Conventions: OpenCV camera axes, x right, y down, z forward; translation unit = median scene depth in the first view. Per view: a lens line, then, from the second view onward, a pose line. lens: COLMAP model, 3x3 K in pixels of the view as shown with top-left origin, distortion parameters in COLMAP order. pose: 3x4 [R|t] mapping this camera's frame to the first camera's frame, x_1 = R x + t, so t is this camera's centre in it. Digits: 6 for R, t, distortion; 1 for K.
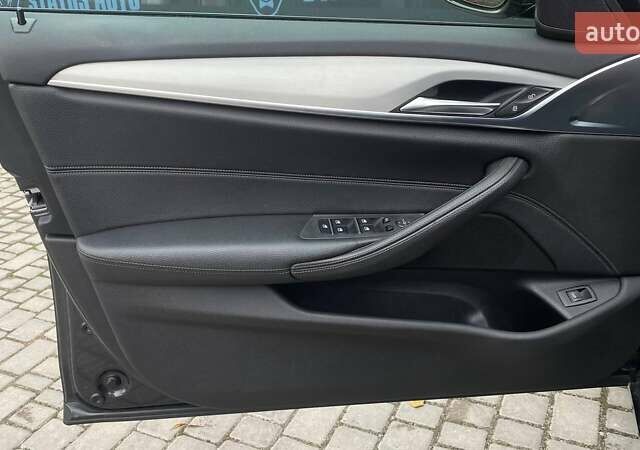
lens RADIAL K [[594.7, 0, 320.0], [0, 594.7, 225.0], [0, 0, 1]] dist [0.010360, -0.023577]
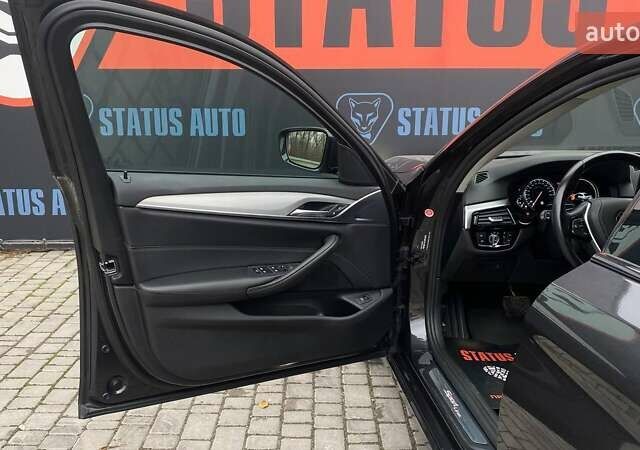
lens RADIAL K [[594.7, 0, 320.0], [0, 594.7, 225.0], [0, 0, 1]] dist [0.010360, -0.023577]
pose [[0.899435, -0.029697, 0.436045, -0.695879], [0.107884, 0.981902, -0.155660, 0.192227], [-0.423531, 0.187048, 0.886360, -0.961805]]
